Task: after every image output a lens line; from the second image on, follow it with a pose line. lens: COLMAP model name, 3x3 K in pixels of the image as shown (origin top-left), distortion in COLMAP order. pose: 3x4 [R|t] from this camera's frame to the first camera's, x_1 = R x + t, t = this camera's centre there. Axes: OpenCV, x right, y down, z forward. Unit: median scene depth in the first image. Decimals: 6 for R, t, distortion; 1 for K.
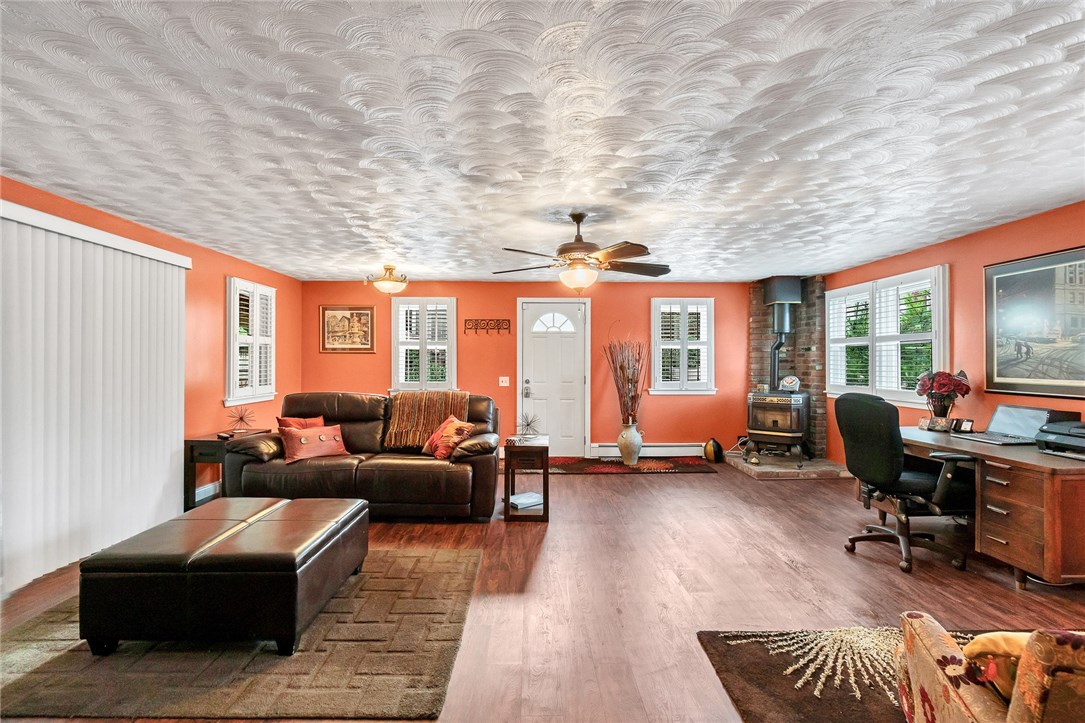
lens RADIAL K [[499.5, 0, 539.1], [0, 499.5, 358.7], [0, 0, 1]] dist [0.005112, -0.000501]
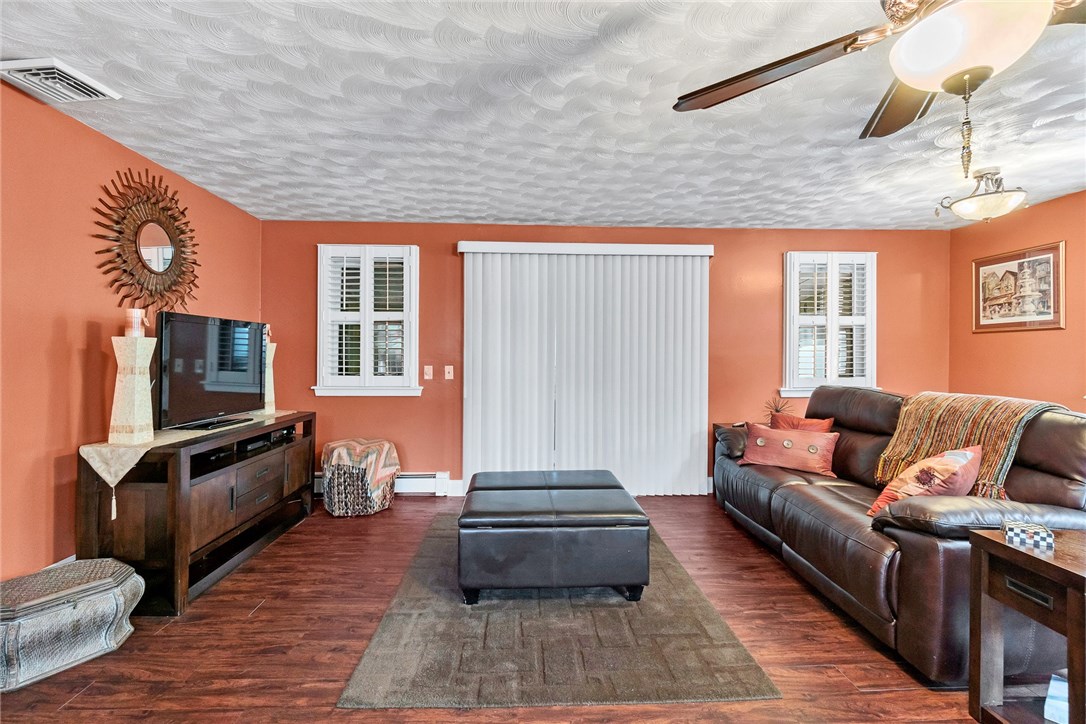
lens RADIAL K [[517.6, 0, 541.3], [0, 517.6, 362.0], [0, 0, 1]] dist [0.001968, 0.000242]
pose [[0.005922, 0.000658, -0.999982, 0.343980], [0.003693, 0.999993, 0.000680, 0.033854], [0.999976, -0.003697, 0.005919, 0.626282]]
